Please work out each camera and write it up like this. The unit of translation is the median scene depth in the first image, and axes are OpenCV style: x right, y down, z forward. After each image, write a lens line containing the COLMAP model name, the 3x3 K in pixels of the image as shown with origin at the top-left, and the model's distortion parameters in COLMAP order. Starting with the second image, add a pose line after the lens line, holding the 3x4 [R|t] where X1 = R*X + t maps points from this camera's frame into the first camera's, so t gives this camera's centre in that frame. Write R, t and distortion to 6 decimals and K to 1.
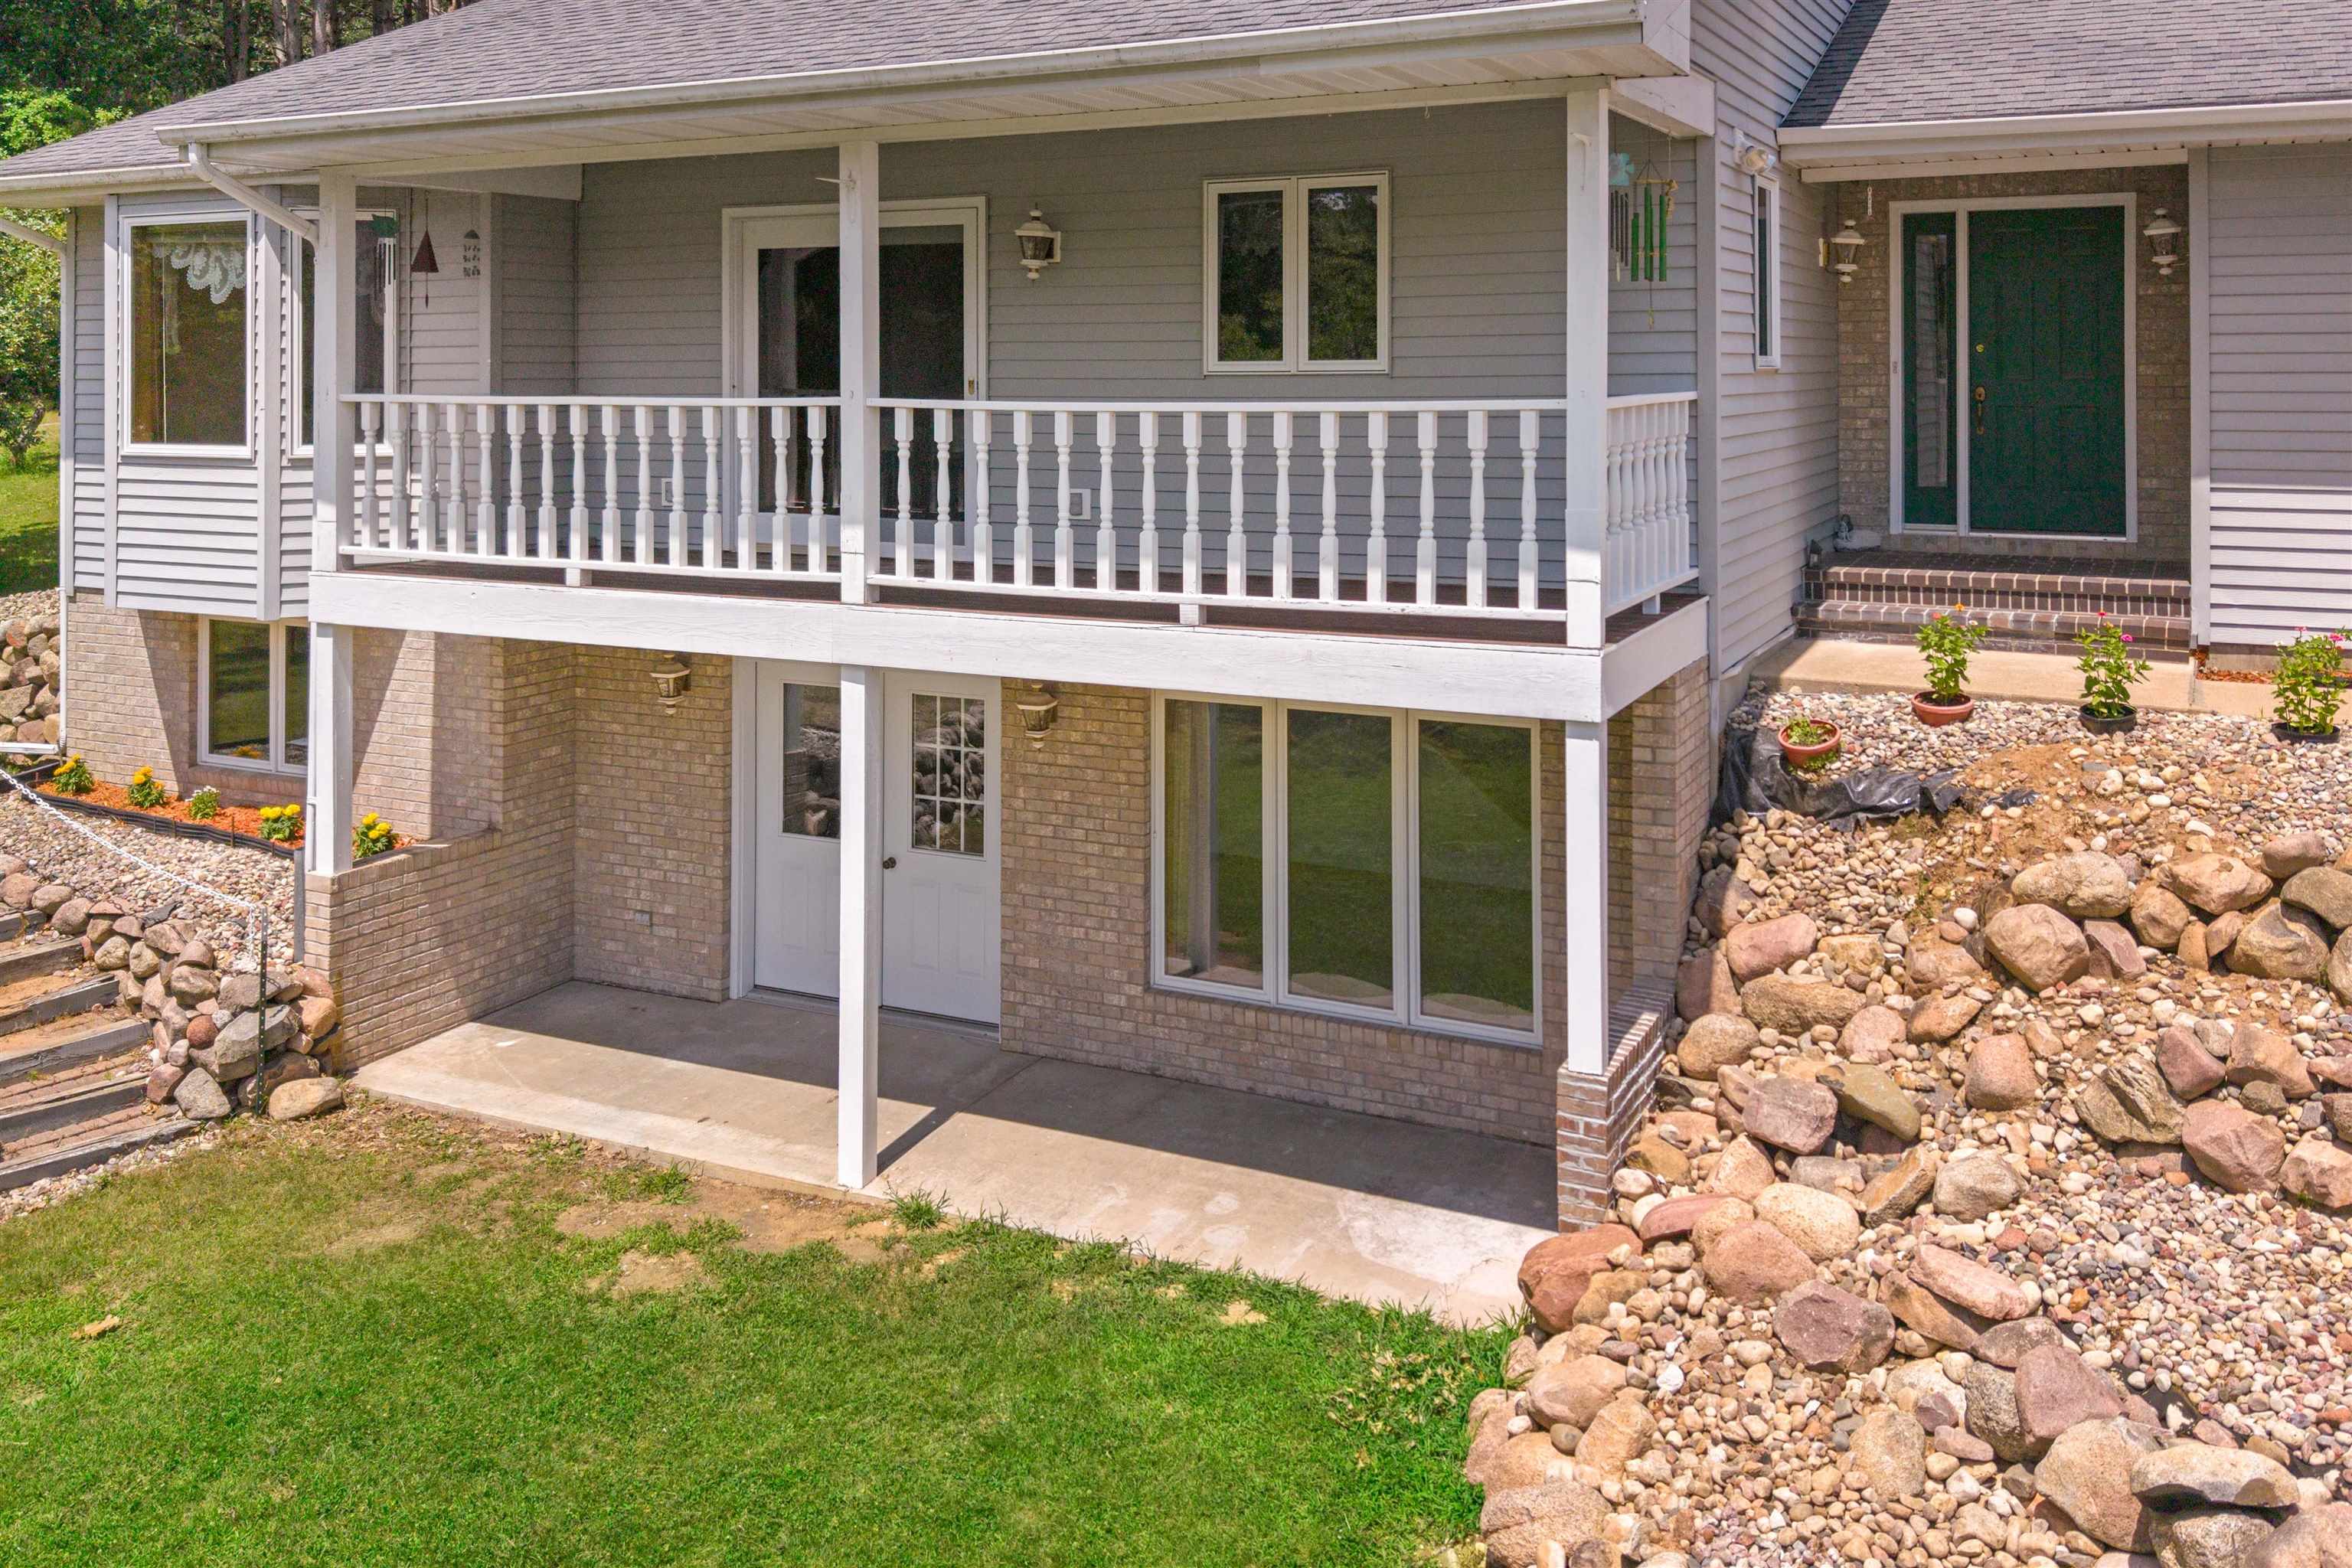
lens RADIAL K [[1946.8, 0, 1167.8], [0, 1946.8, 844.9], [0, 0, 1]] dist [0.050308, 0.003197]
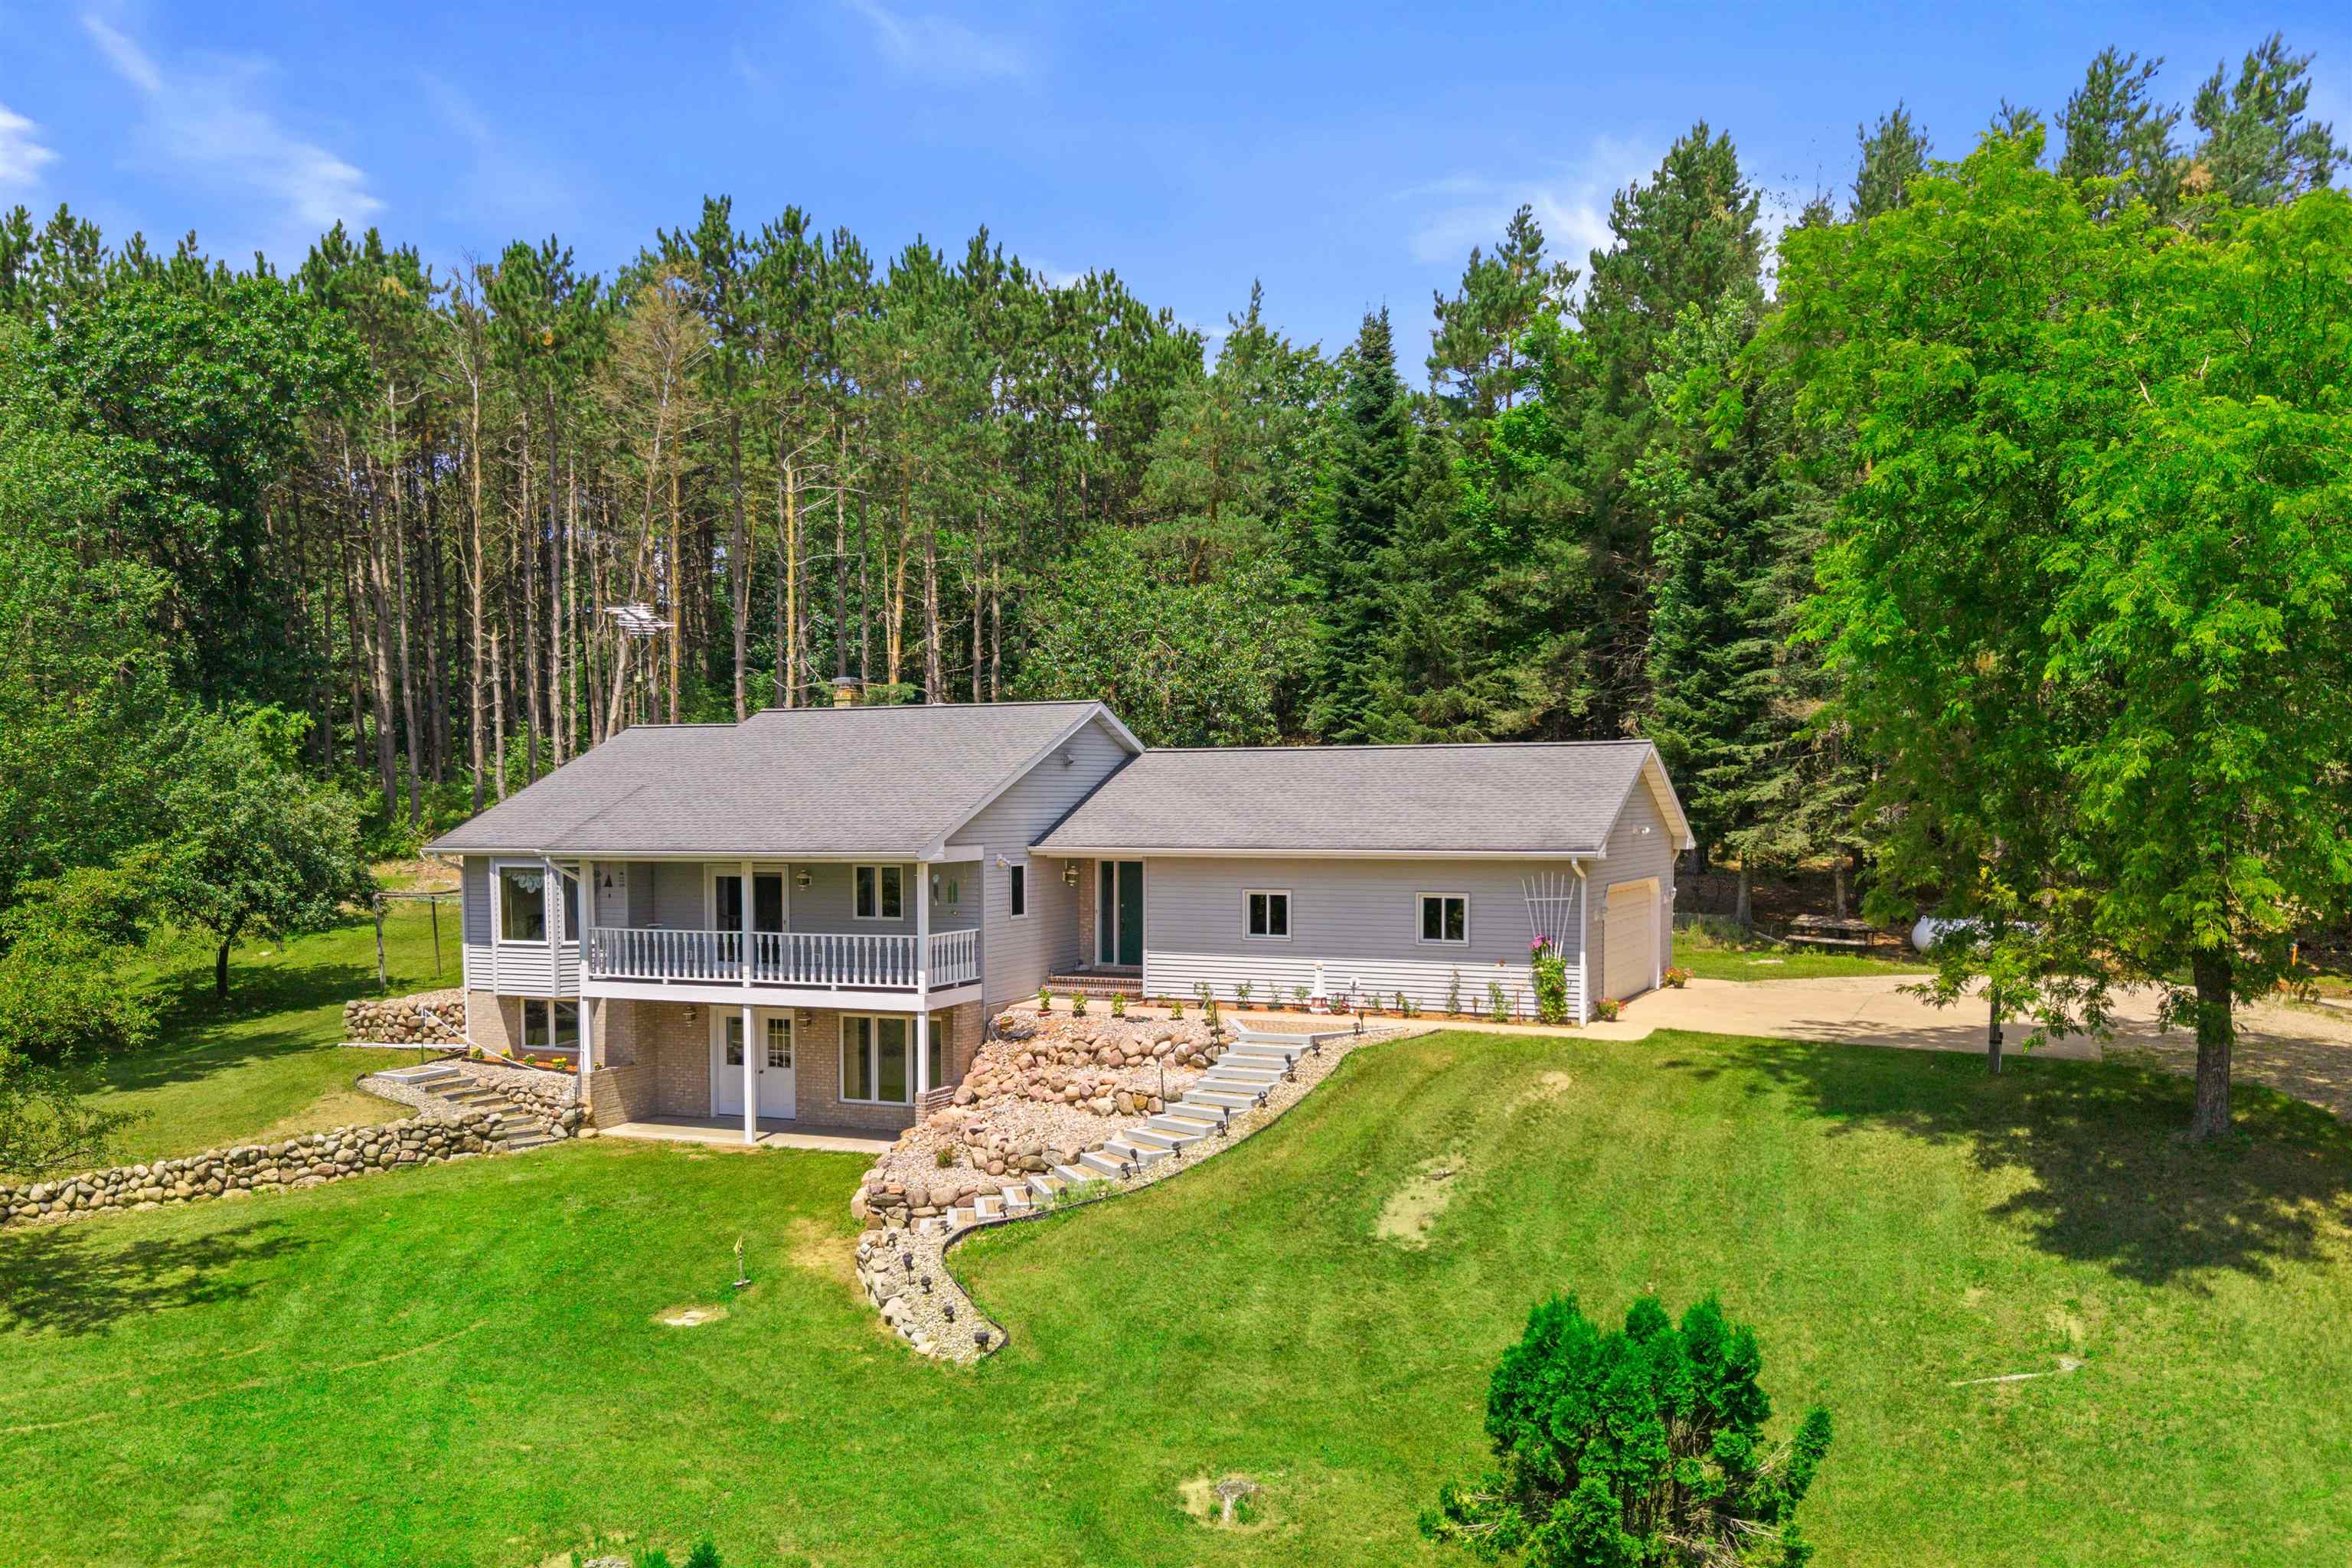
lens RADIAL K [[1946.8, 0, 1167.8], [0, 1946.8, 844.9], [0, 0, 1]] dist [0.050308, 0.003197]
pose [[0.996222, -0.001910, 0.086817, 0.258685], [0.019949, 0.978053, -0.207399, 0.340923], [-0.084516, 0.208348, 0.974396, -2.357688]]
